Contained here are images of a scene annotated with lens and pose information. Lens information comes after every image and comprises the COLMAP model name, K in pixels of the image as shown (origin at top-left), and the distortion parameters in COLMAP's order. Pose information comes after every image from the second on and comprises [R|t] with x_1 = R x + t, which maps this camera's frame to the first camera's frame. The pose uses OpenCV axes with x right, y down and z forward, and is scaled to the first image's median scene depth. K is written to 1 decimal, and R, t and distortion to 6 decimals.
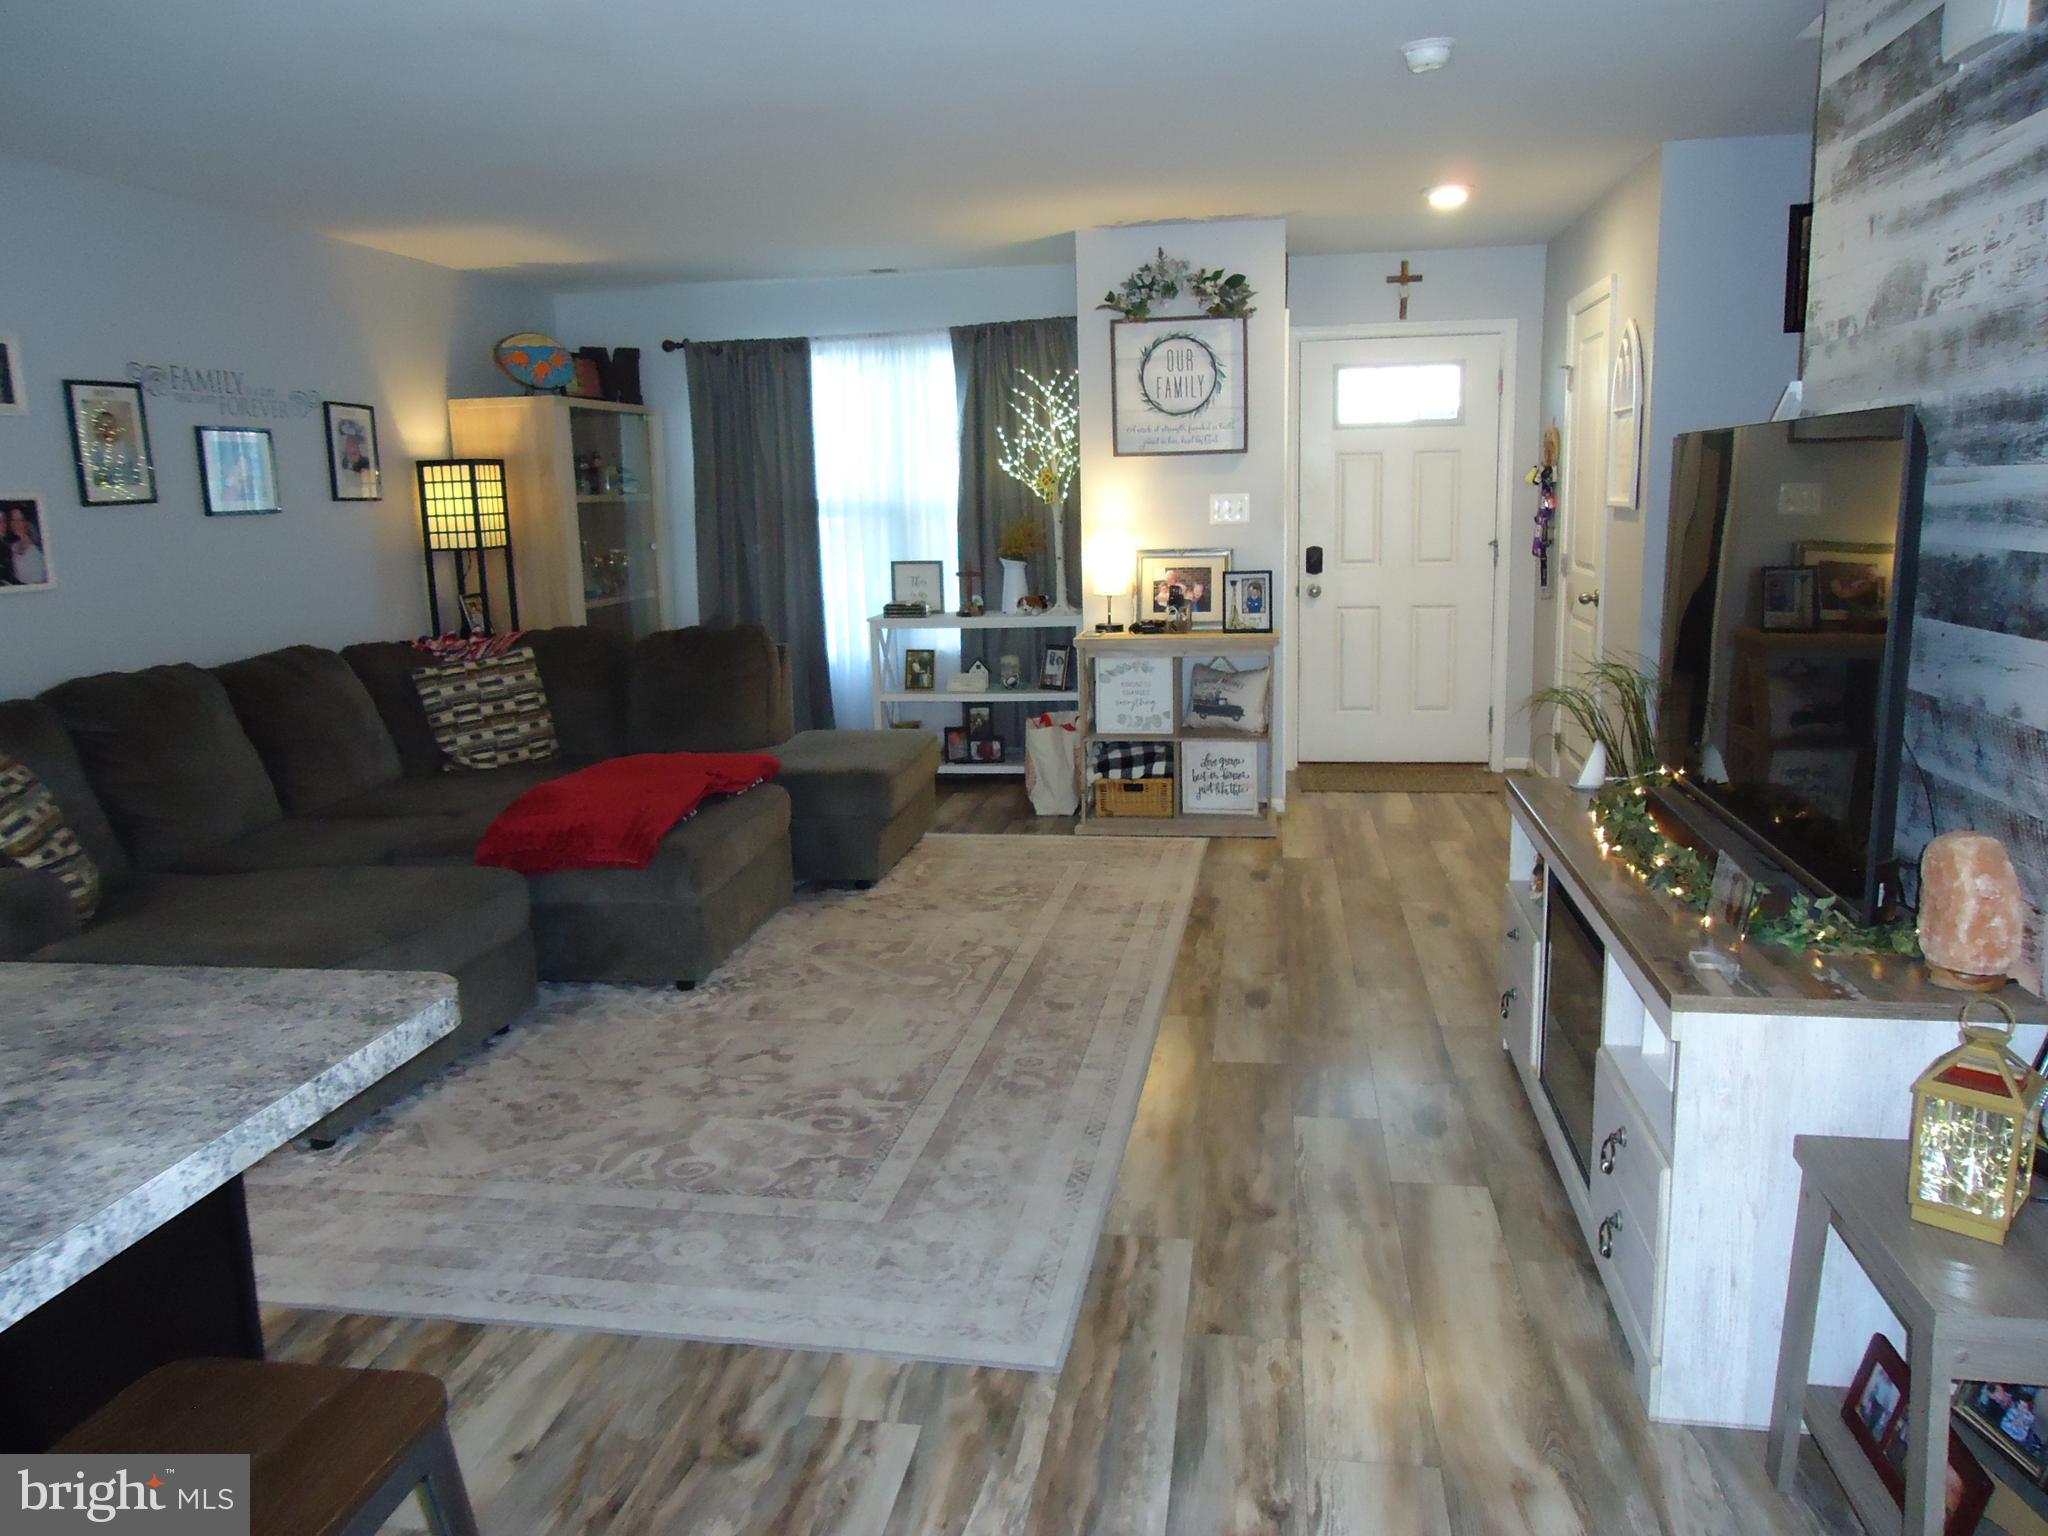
lens RADIAL K [[1517.4, 0, 1024.0], [0, 1517.4, 768.0], [0, 0, 1]] dist [-0.010542, -0.003466]
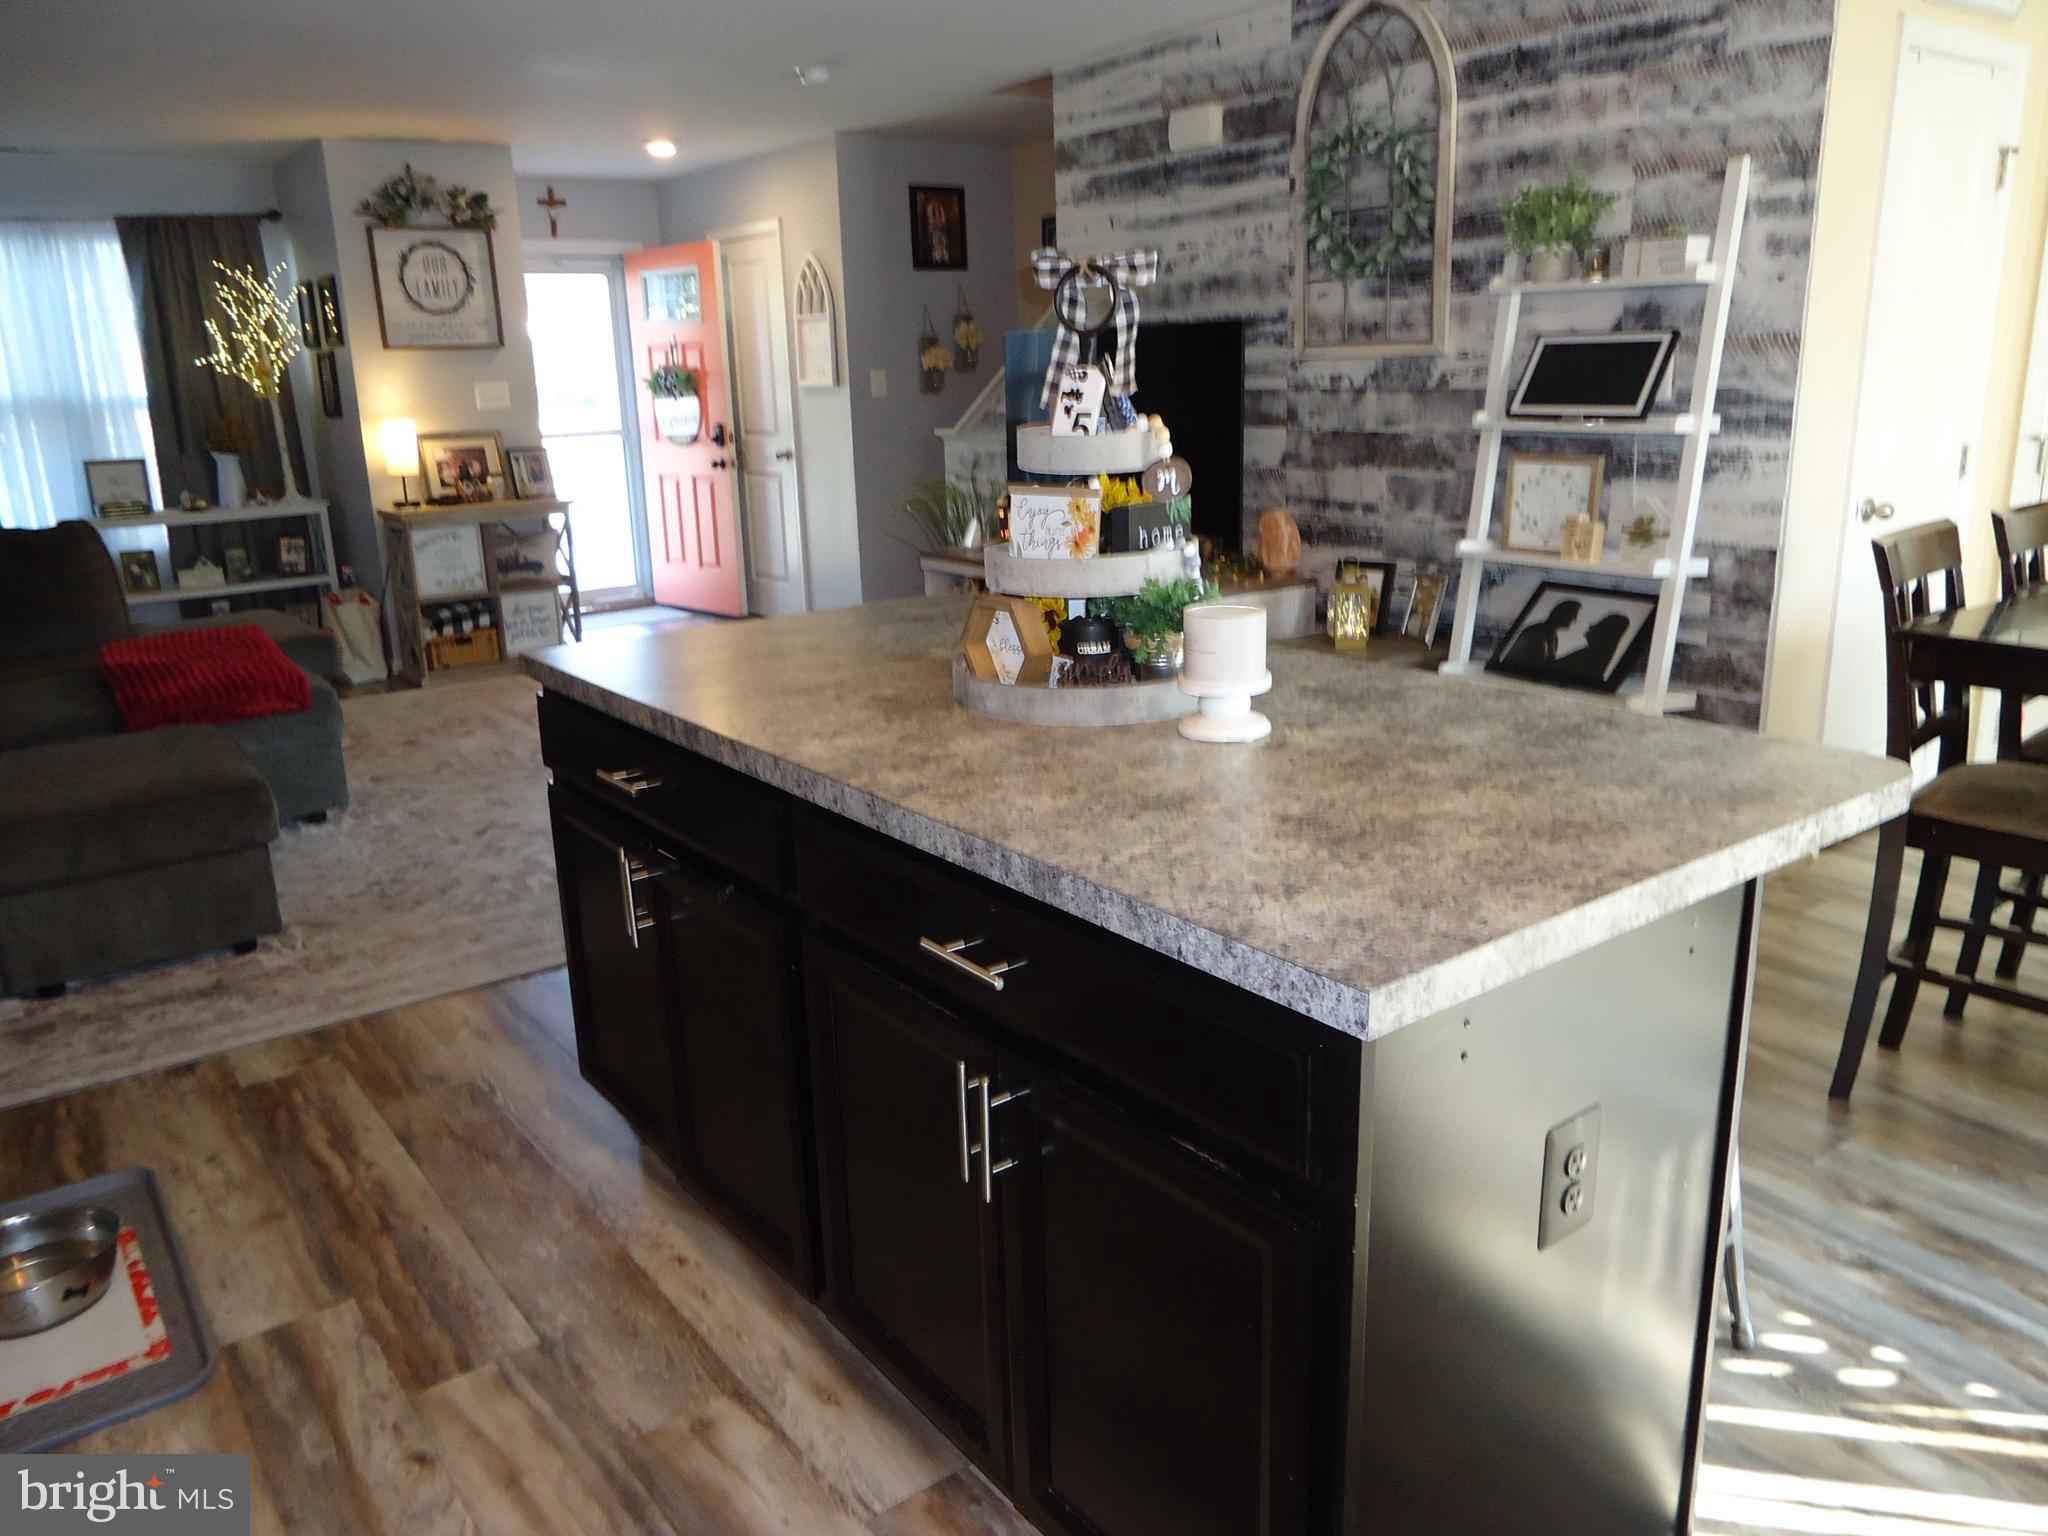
lens RADIAL K [[1496.9, 0, 1076.6], [0, 1496.9, 773.4], [0, 0, 1]] dist [-0.007848, -0.022511]
pose [[0.676371, -0.190211, 0.711577, -0.450936], [0.144951, 0.981562, 0.124601, 0.038987], [-0.722158, 0.018868, 0.691471, -0.124514]]
